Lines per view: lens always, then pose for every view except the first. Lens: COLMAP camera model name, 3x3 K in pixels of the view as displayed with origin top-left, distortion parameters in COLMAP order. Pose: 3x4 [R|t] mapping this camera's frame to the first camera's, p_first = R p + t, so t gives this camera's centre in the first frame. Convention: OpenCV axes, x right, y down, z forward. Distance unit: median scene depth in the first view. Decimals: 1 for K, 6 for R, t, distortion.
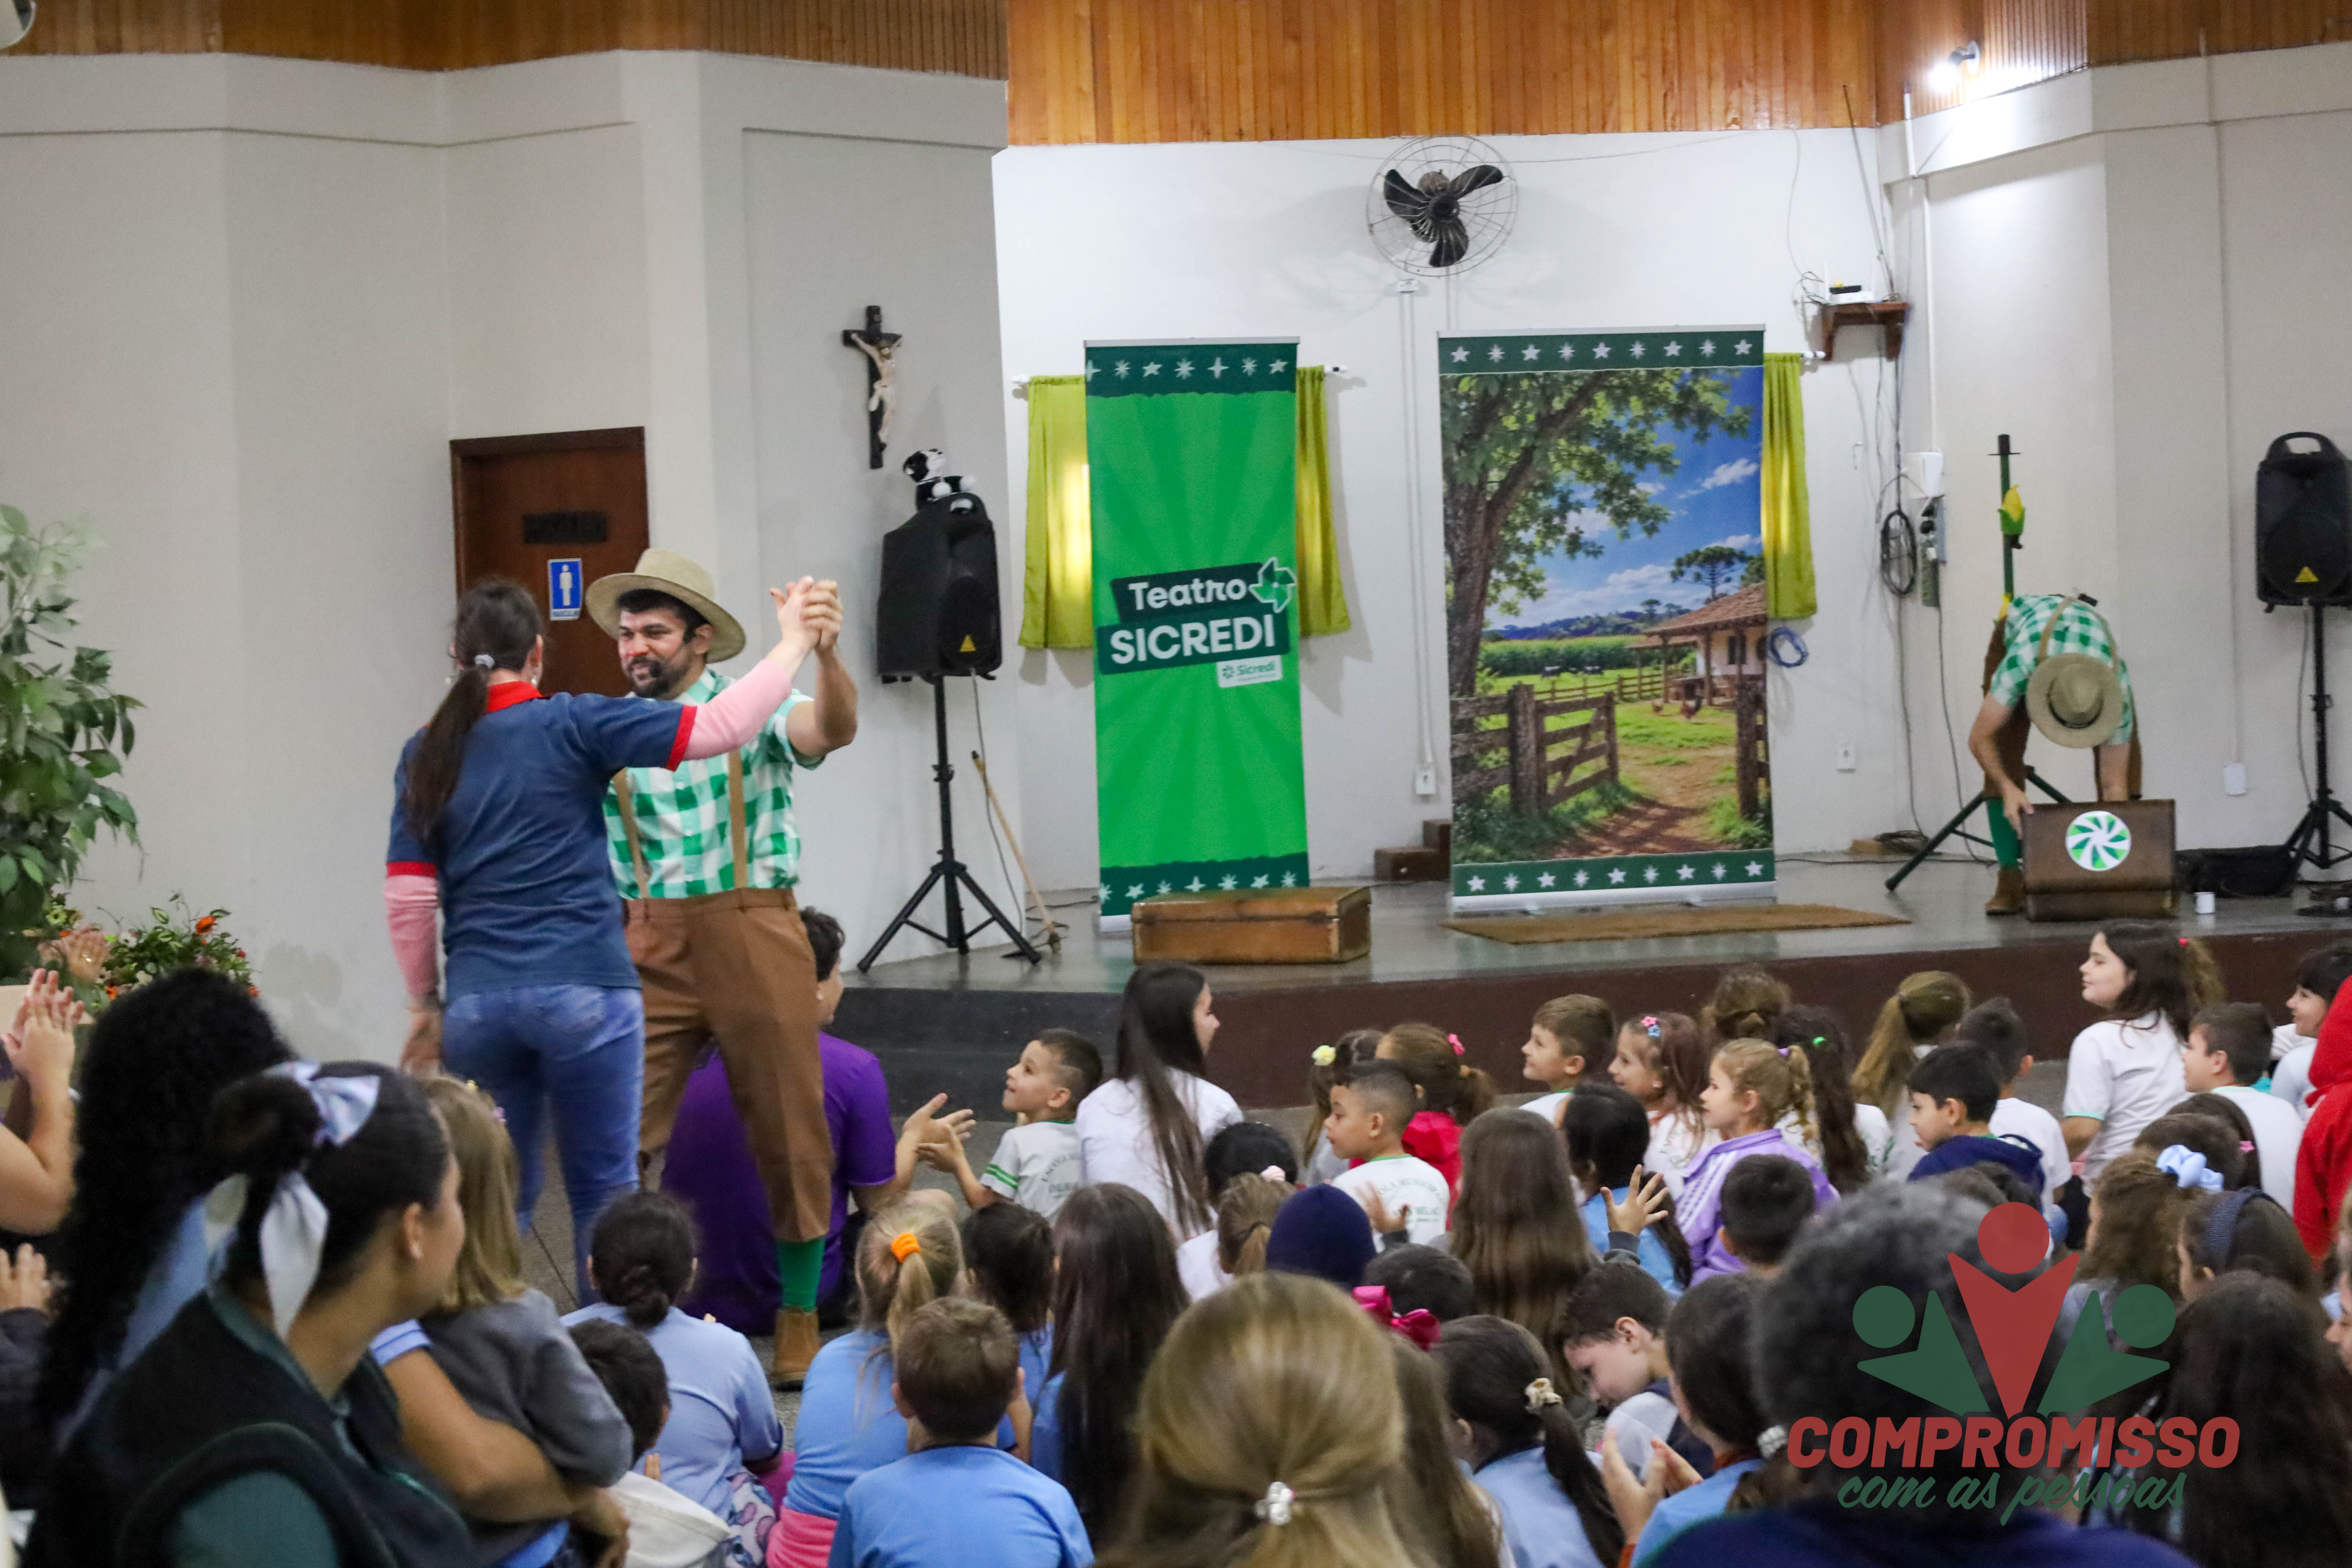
lens RADIAL K [[4845.3, 0, 1107.5], [0, 4845.3, 901.7], [0, 0, 1]] dist [-0.014051, -0.493937]
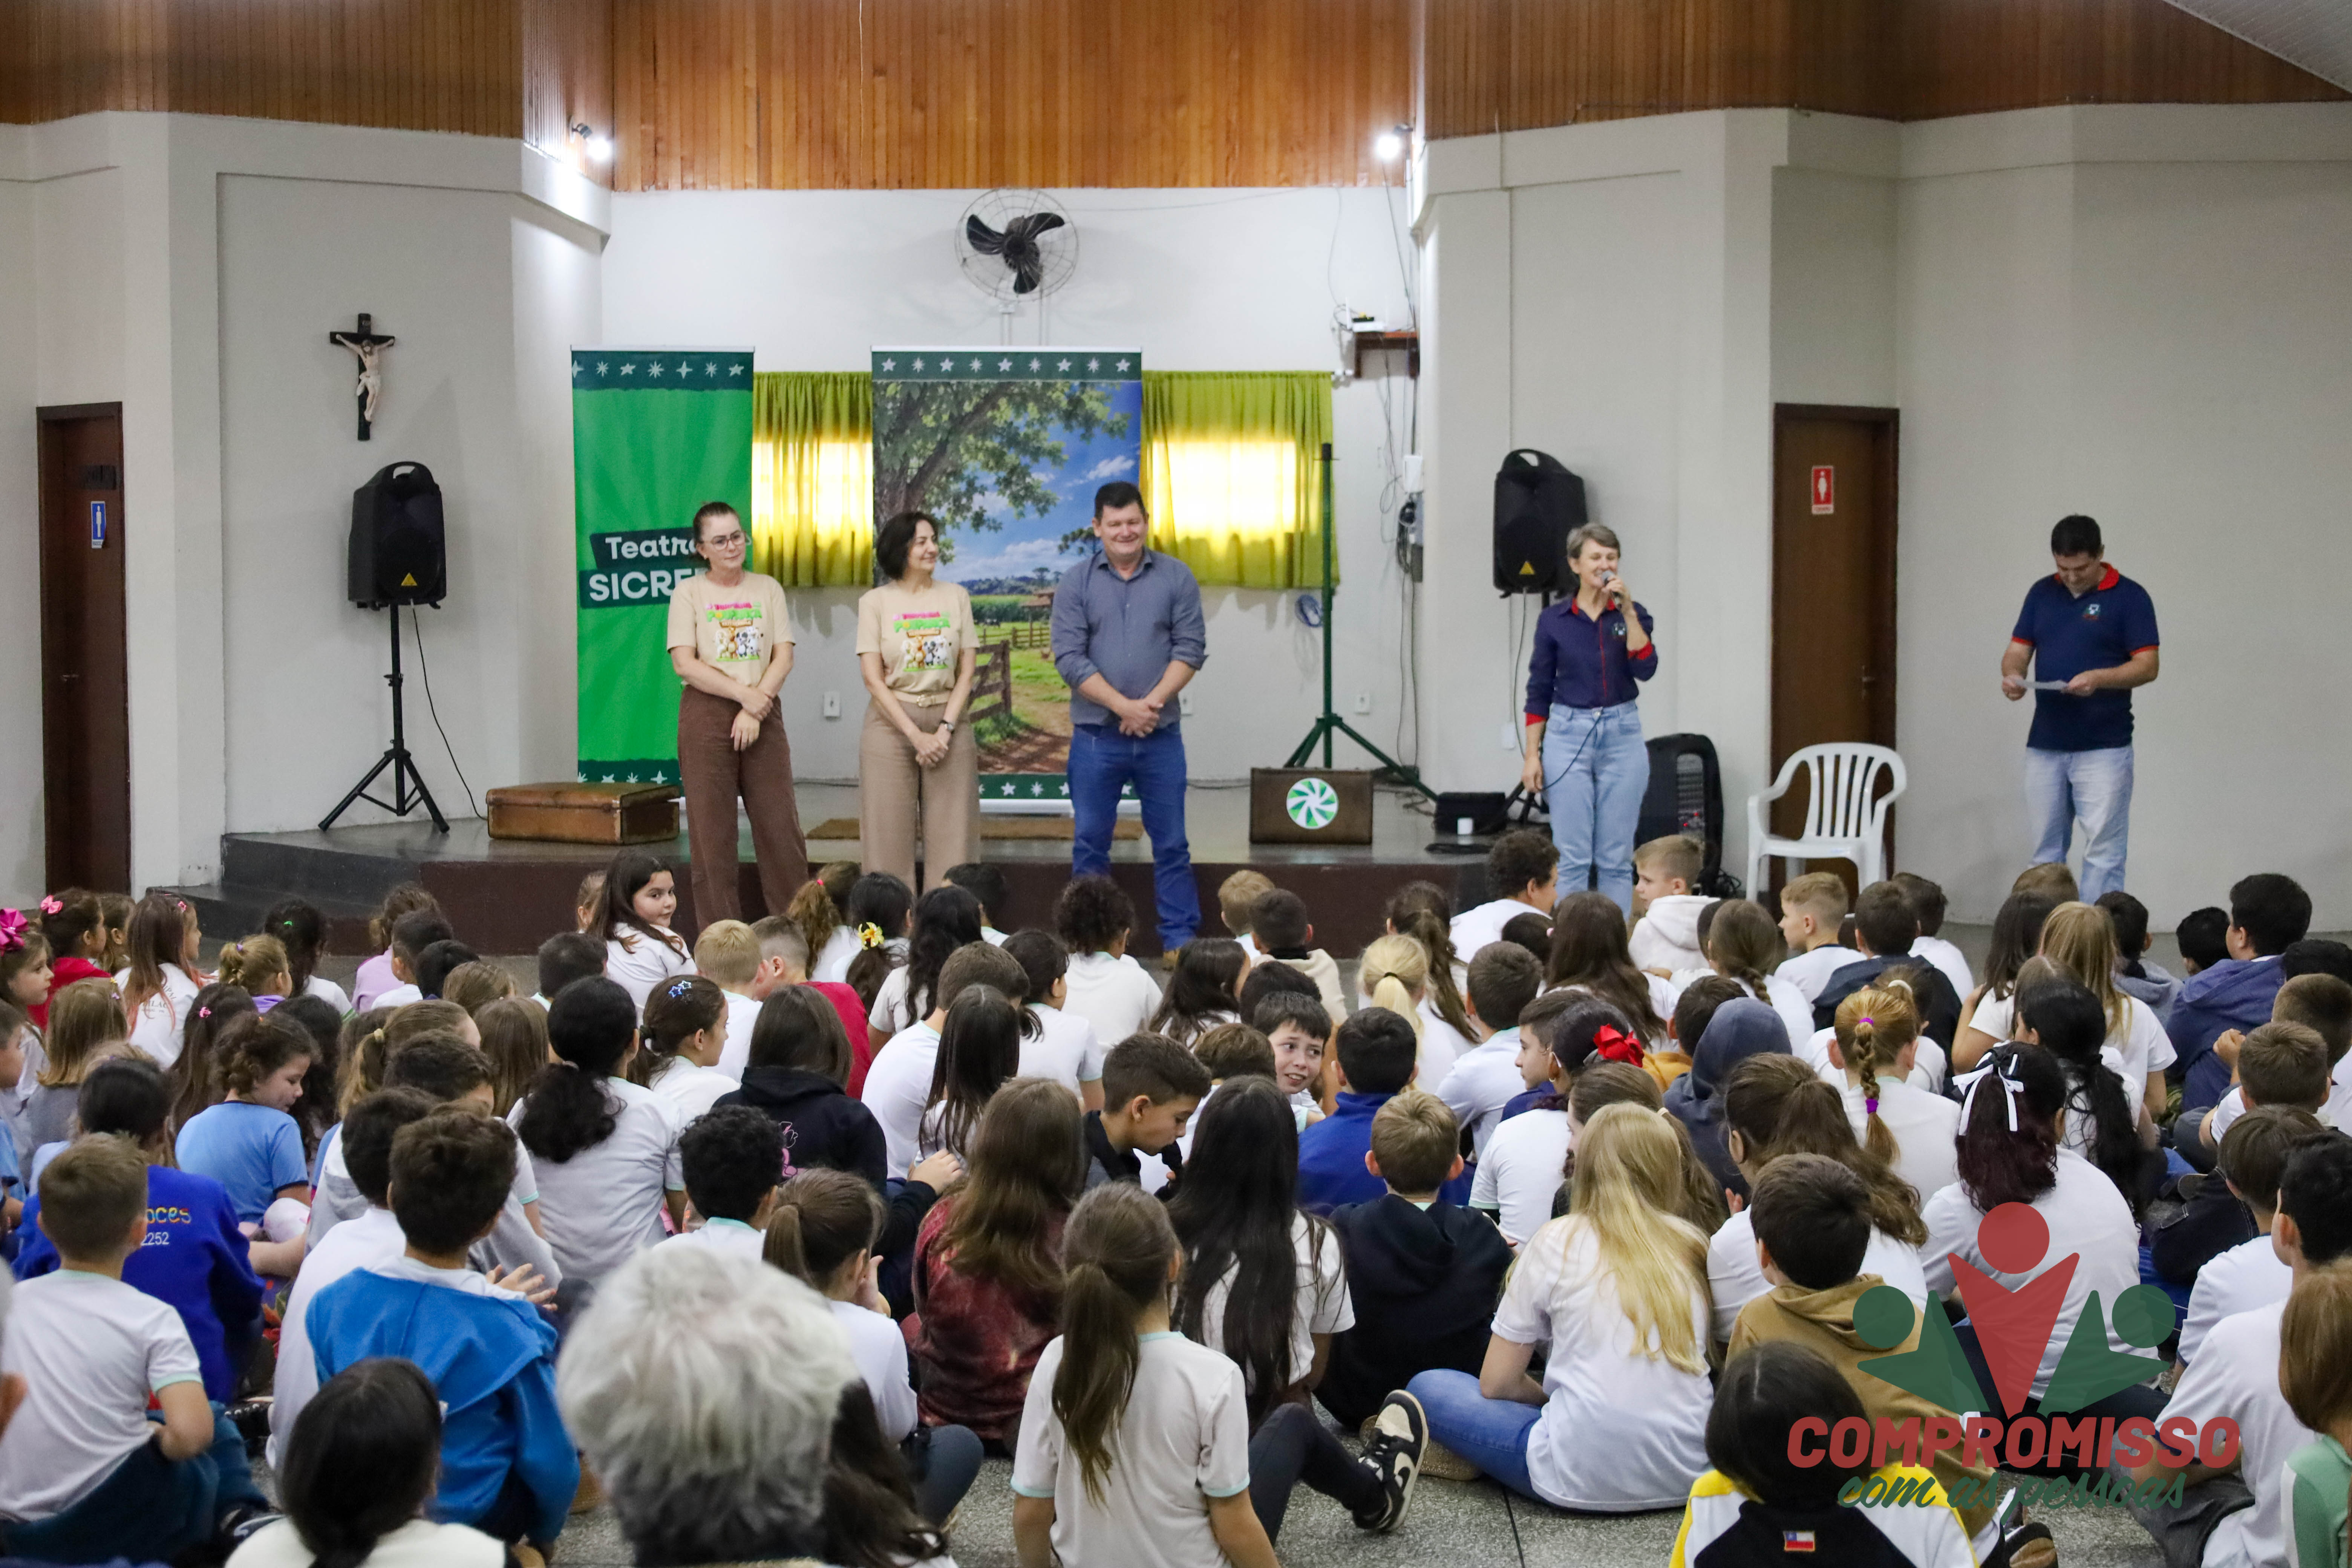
lens RADIAL K [[3842.9, 0, 1176.0], [0, 3842.9, 784.0], [0, 0, 1]] dist [0.010703, 0.125203]
pose [[0.975094, 0.052817, -0.215412, 0.361563], [-0.052275, 0.998599, 0.008217, -0.016957], [0.215545, 0.003248, 0.976489, 0.048364]]
